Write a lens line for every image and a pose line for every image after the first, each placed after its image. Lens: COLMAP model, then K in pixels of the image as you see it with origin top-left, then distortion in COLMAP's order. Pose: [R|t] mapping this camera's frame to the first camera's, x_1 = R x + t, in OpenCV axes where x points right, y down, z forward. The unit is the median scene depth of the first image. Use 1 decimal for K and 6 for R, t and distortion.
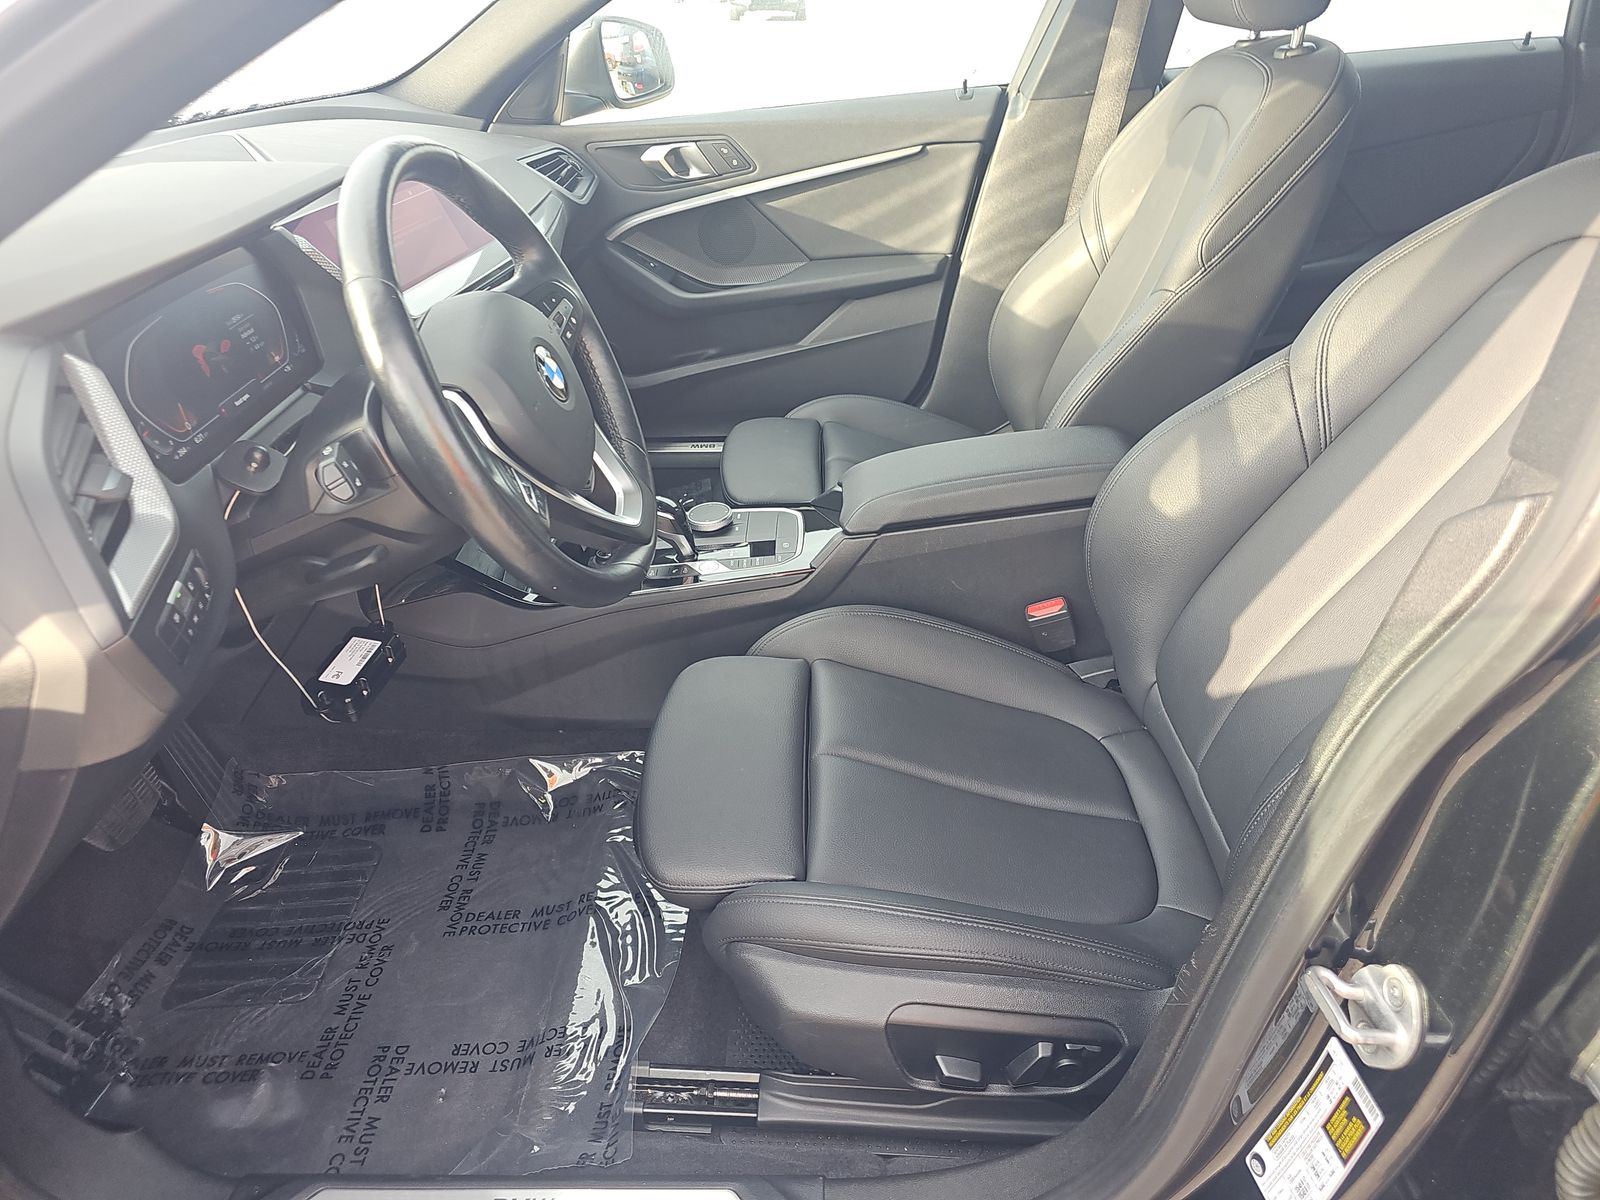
lens RADIAL K [[1066.5, 0, 800.0], [0, 1066.5, 600.0], [0, 0, 1]] dist [0.038057, -0.026105]
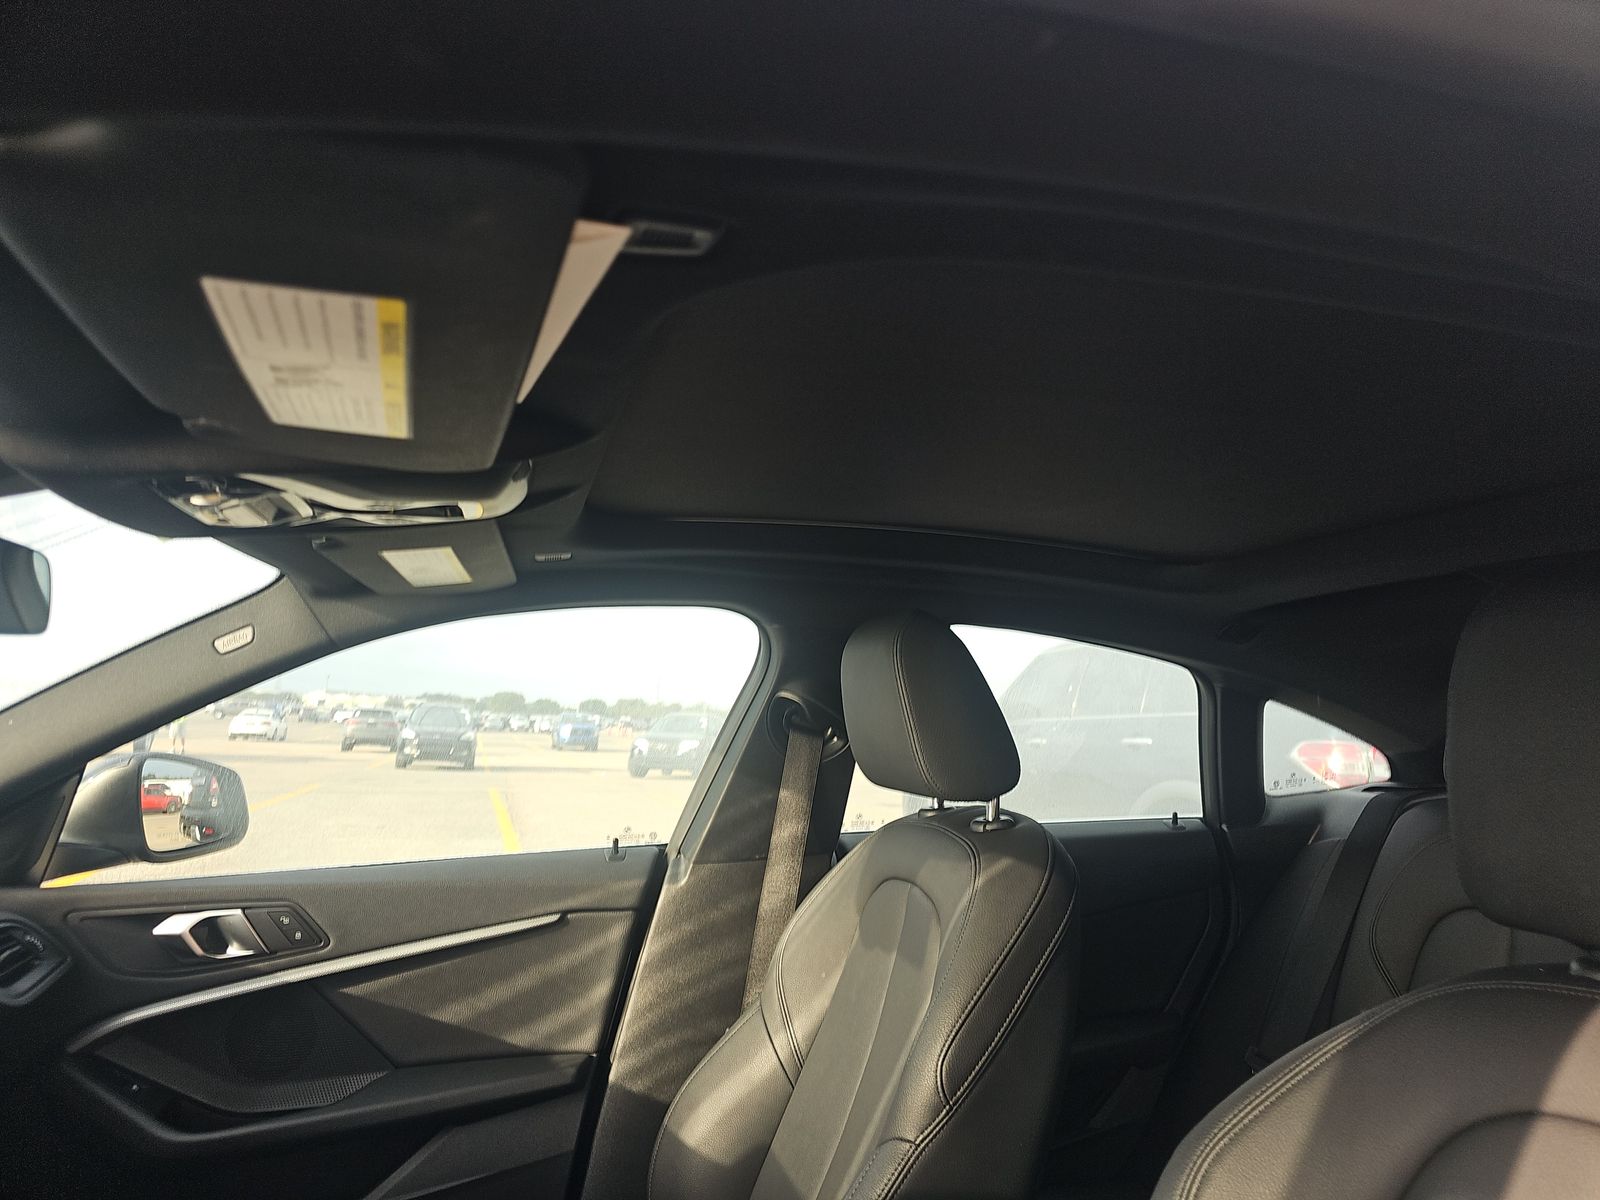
lens RADIAL K [[1077.3, 0, 793.5], [0, 1077.3, 571.5], [0, 0, 1]] dist [0.062198, -0.057909]
pose [[0.959116, 0.092526, 0.267462, 0.041349], [0.096691, 0.781054, -0.616933, -0.111189], [-0.265984, 0.617571, 0.740174, 0.208216]]
